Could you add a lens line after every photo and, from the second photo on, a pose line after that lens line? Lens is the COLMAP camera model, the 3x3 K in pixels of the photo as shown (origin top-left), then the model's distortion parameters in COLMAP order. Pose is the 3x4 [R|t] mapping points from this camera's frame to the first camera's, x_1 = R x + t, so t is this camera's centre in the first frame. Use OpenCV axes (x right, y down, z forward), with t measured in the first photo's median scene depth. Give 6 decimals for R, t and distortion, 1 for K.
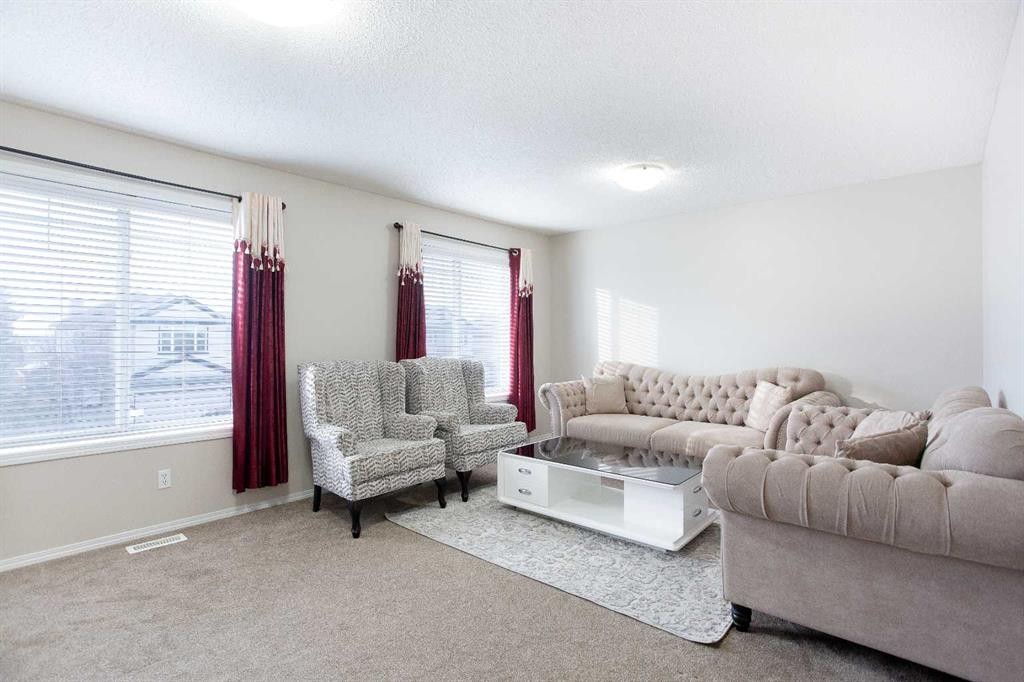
lens RADIAL K [[489.6, 0, 514.2], [0, 489.6, 342.0], [0, 0, 1]] dist [-0.033335, 0.000928]
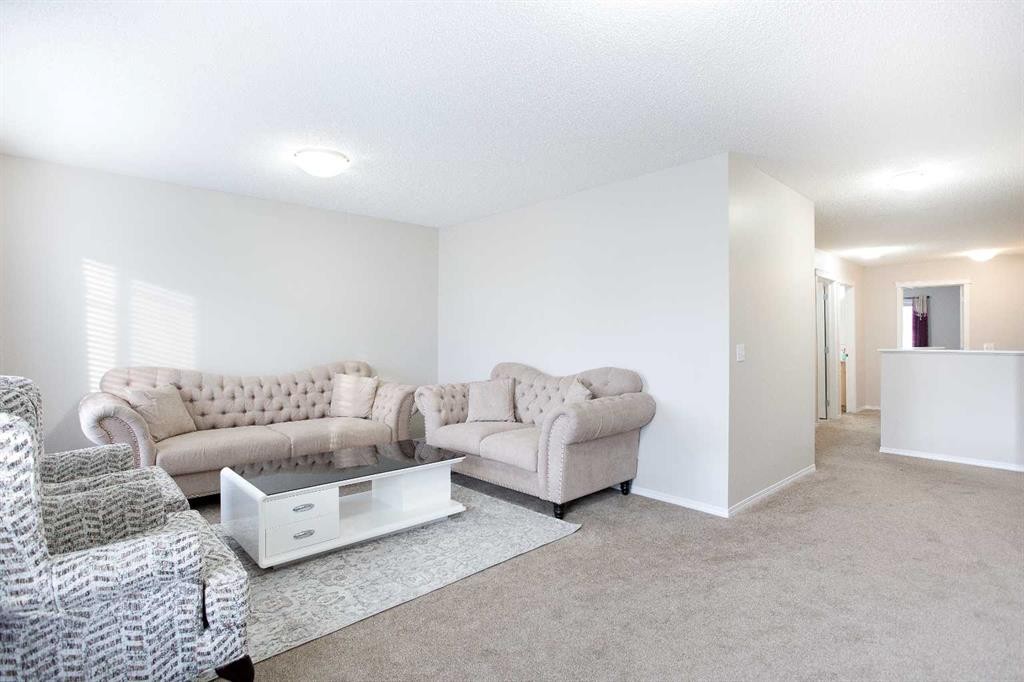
lens RADIAL K [[489.6, 0, 509.8], [0, 489.6, 340.3], [0, 0, 1]] dist [-0.033335, 0.000928]
pose [[0.115196, 0.000644, 0.993343, -0.587853], [0.005661, 0.999983, -0.001305, 0.006922], [-0.993327, 0.005774, 0.115190, 0.506390]]
